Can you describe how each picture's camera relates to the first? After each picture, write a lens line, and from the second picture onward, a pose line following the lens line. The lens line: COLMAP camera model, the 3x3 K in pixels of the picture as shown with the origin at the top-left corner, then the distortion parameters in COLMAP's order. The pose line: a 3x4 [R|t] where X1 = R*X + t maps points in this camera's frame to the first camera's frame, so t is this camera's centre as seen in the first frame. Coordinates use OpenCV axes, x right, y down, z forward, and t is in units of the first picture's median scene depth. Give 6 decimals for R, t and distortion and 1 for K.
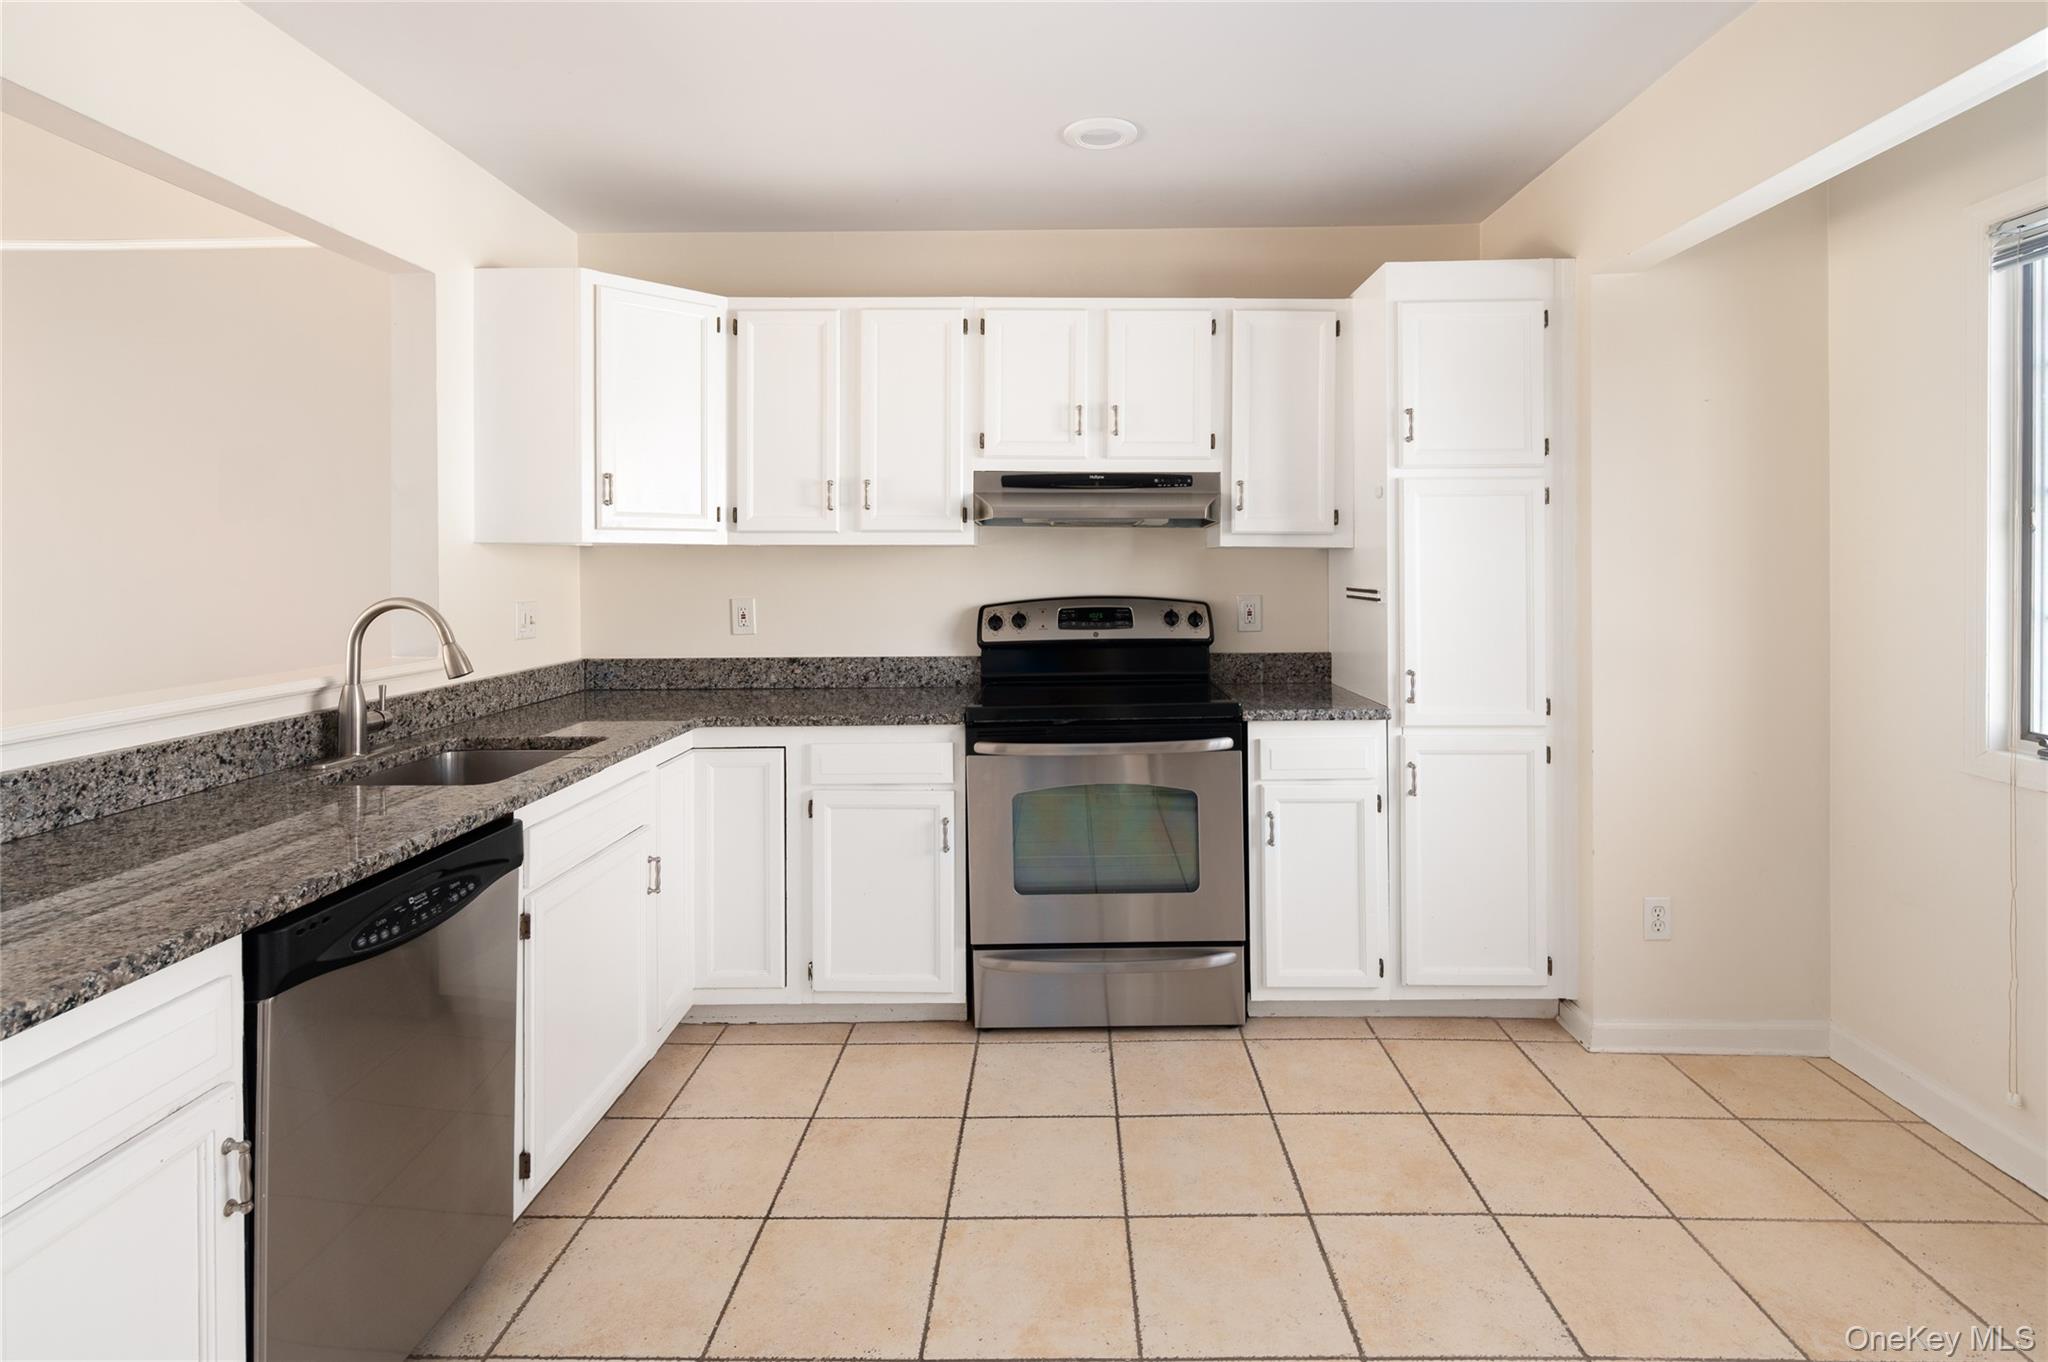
lens RADIAL K [[1001.6, 0, 1048.5], [0, 1001.6, 564.7], [0, 0, 1]] dist [-0.000916, -0.001244]
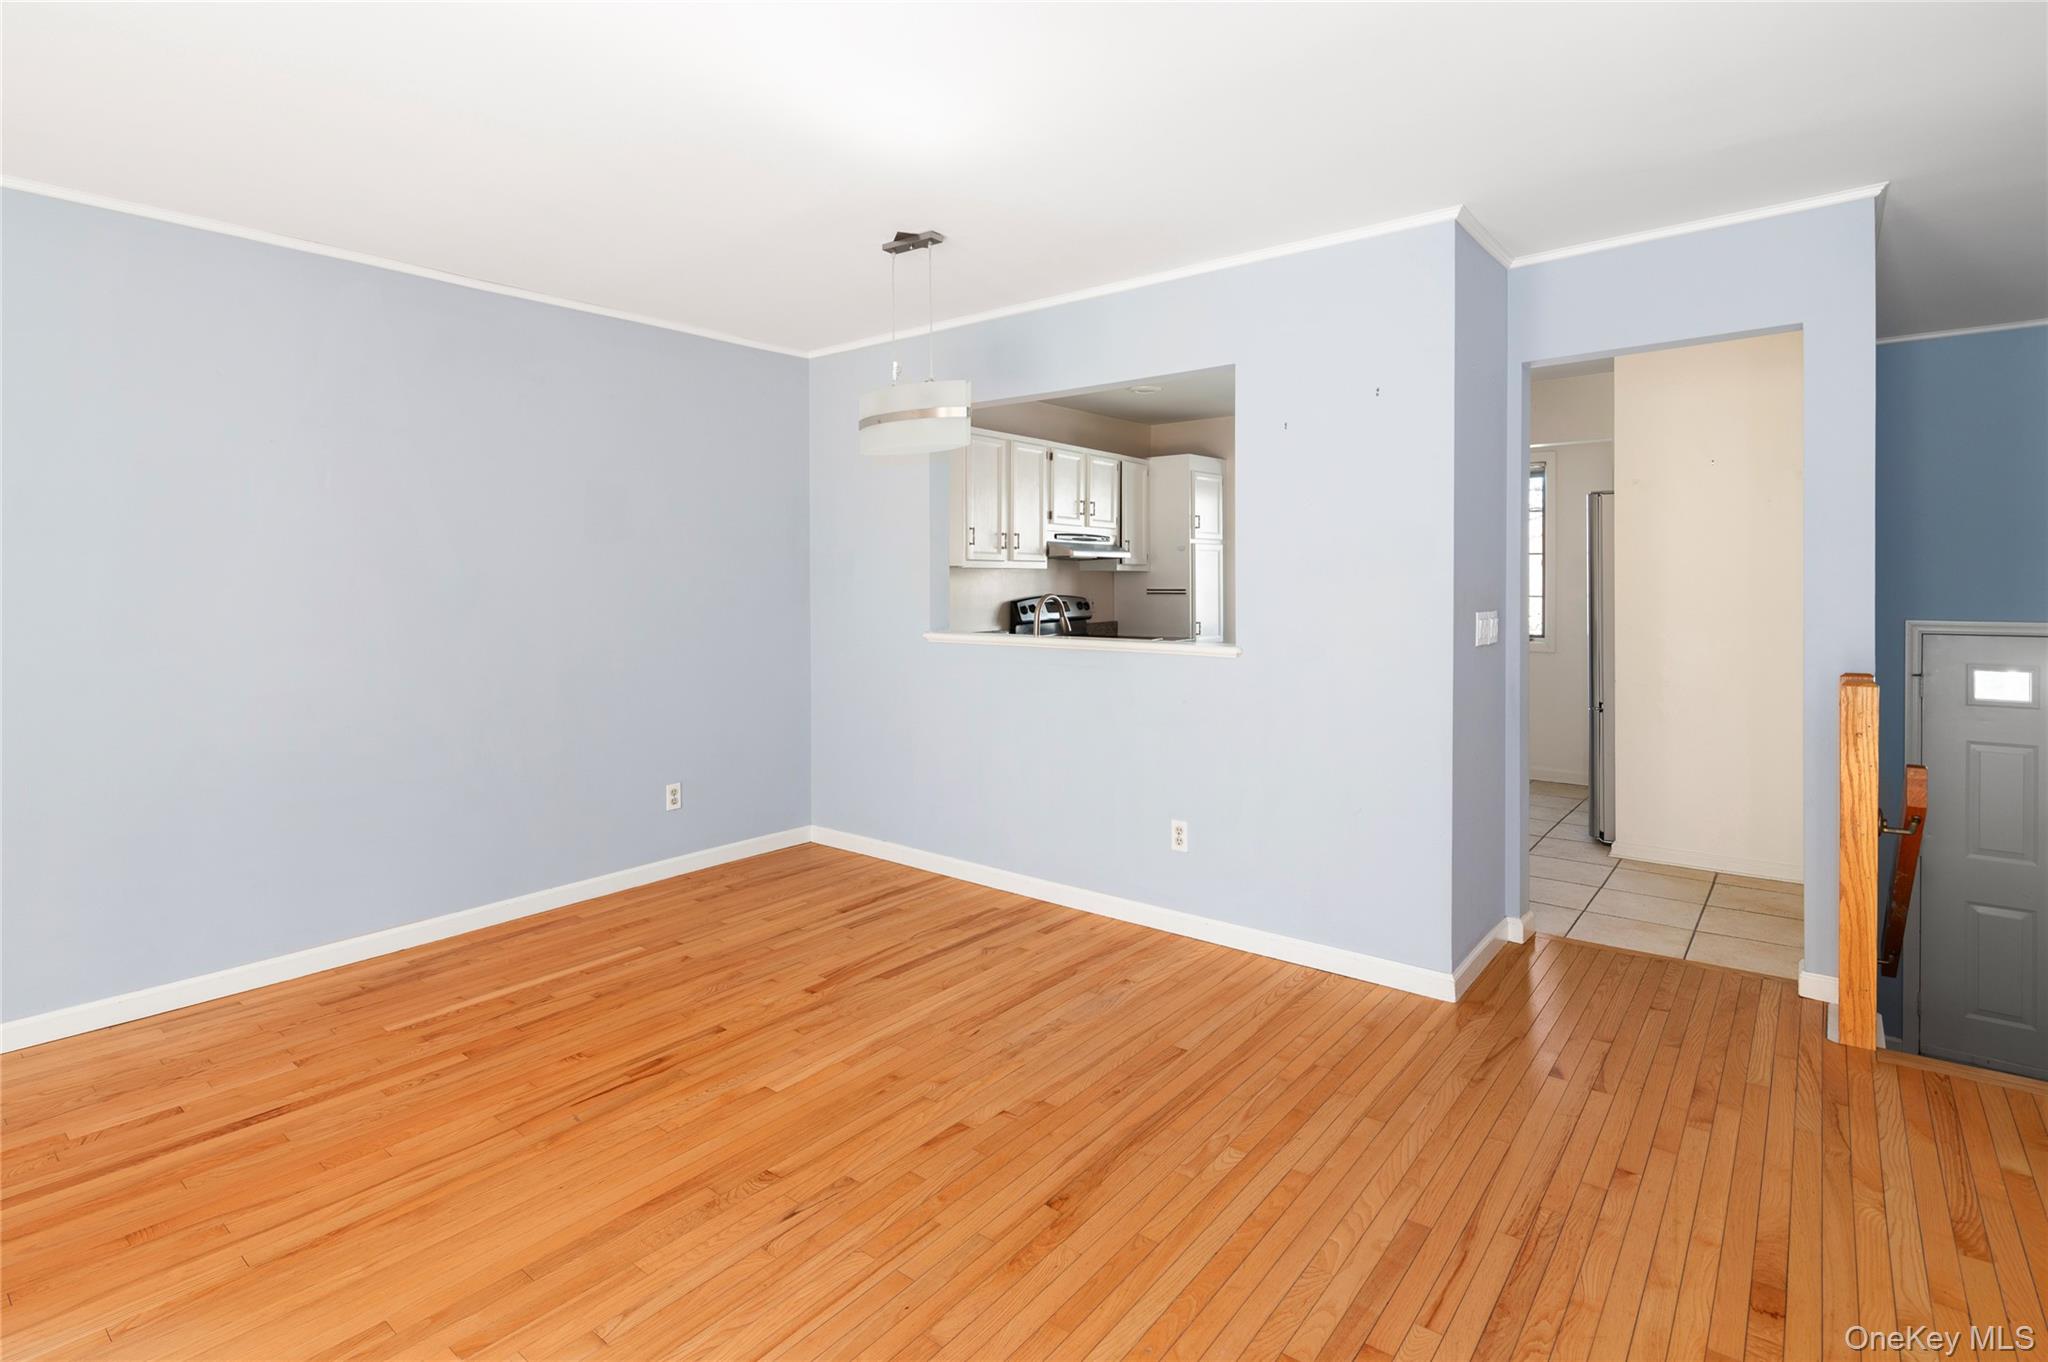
lens RADIAL K [[998.8, 0, 1027.3], [0, 998.8, 592.3], [0, 0, 1]] dist [0.002782, -0.001579]
pose [[0.610570, -0.009711, 0.791903, -1.647285], [0.004013, 0.999950, 0.009169, 0.008254], [-0.791952, -0.002421, 0.610578, -0.149725]]
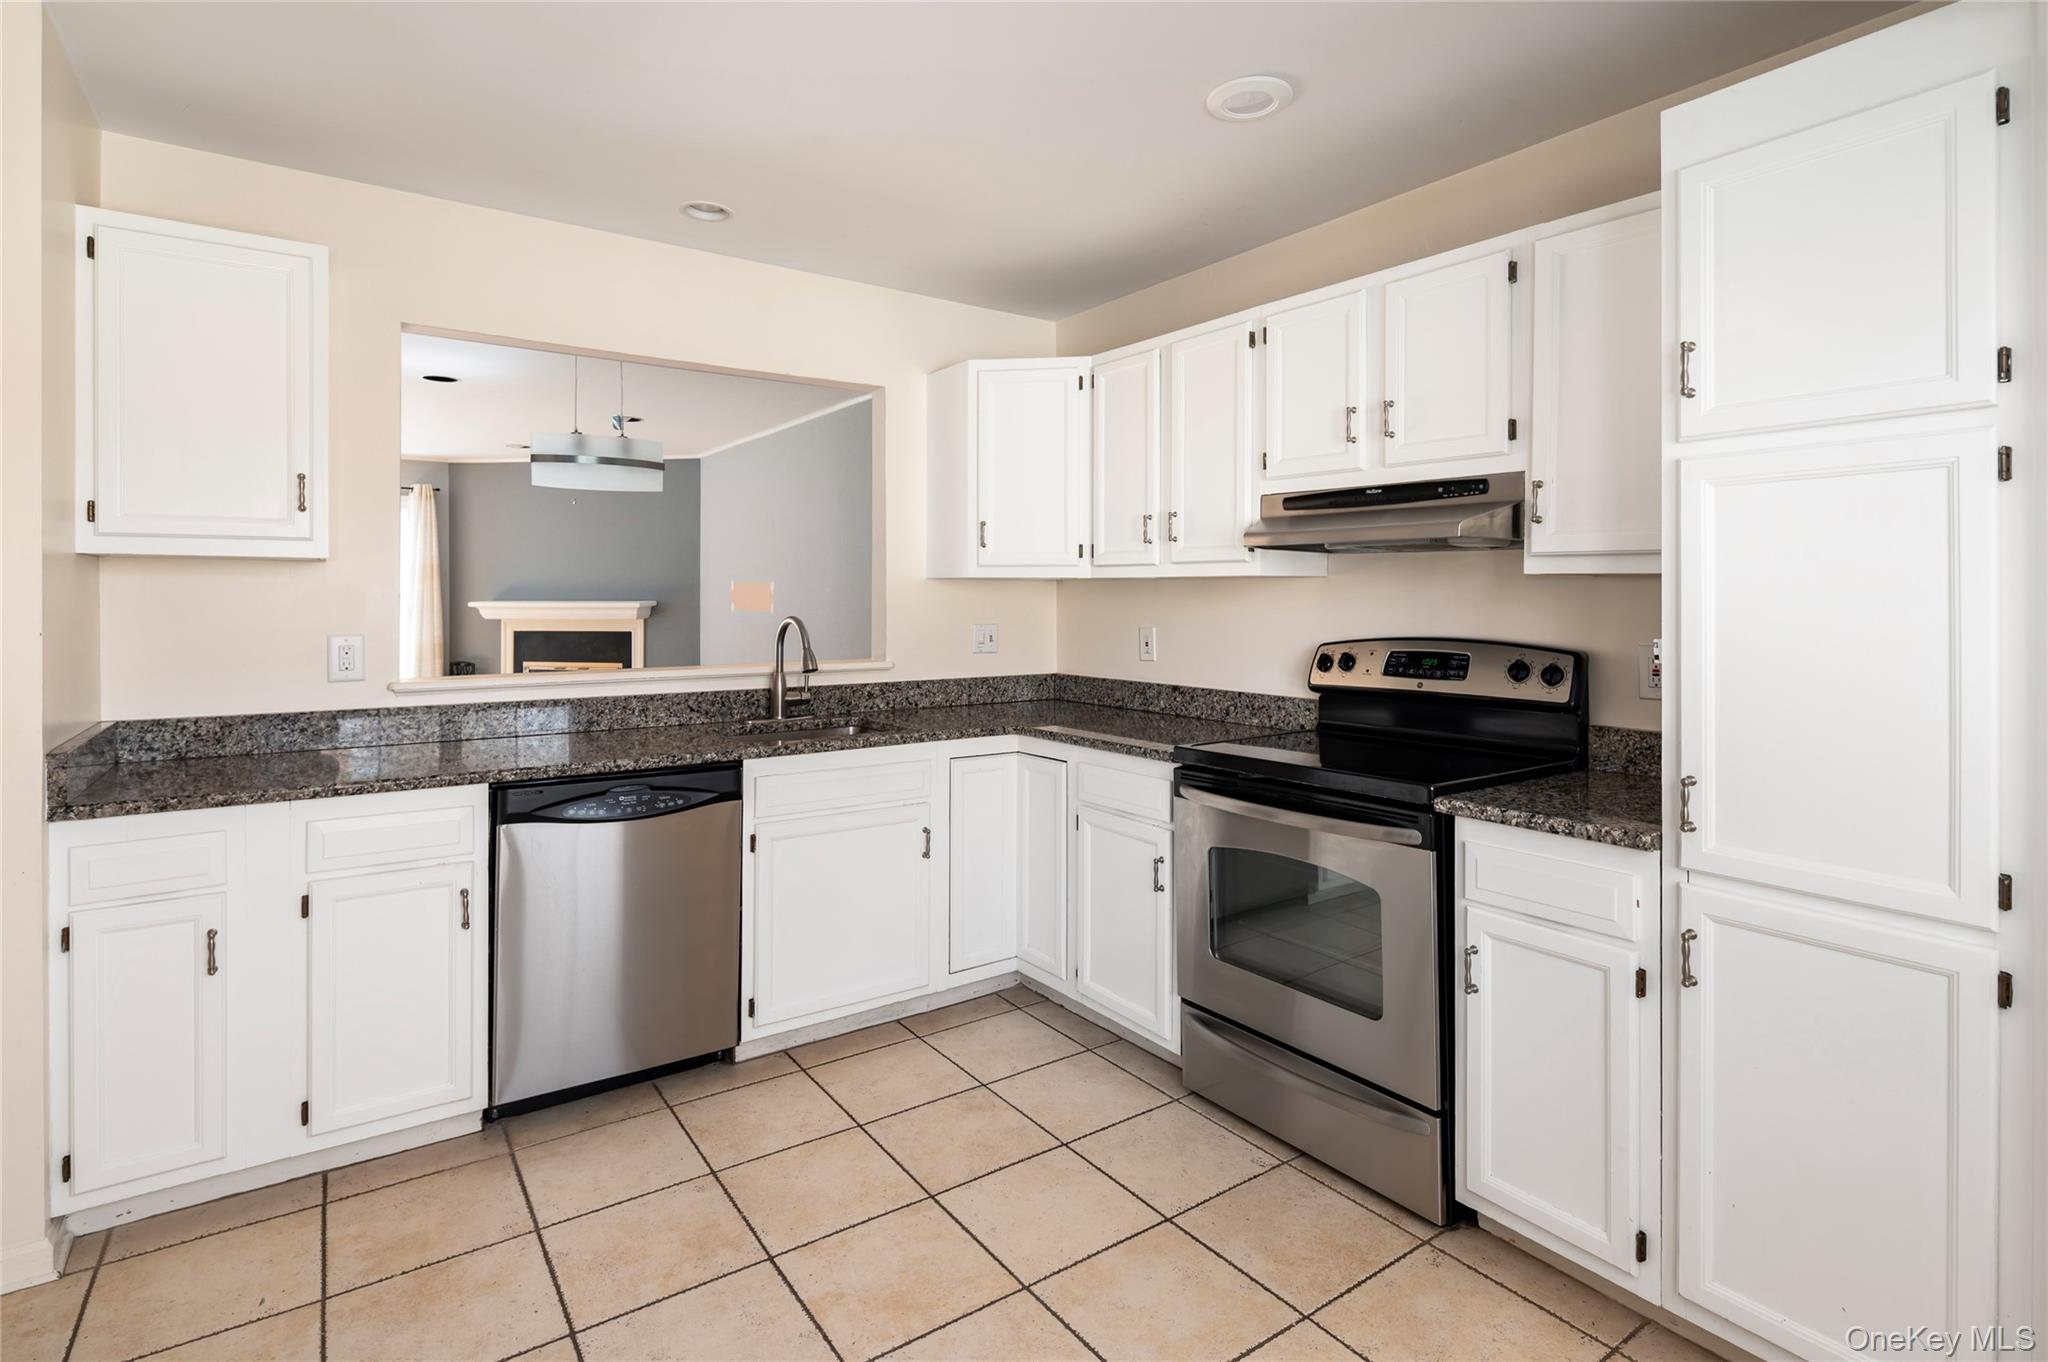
lens RADIAL K [[1014.6, 0, 1036.2], [0, 1014.6, 598.5], [0, 0, 1]] dist [0.003593, -0.000254]
pose [[0.587902, 0.007899, -0.808893, 0.565131], [-0.006295, 0.999967, 0.005190, -0.002315], [0.808908, 0.002041, 0.587932, 0.292395]]
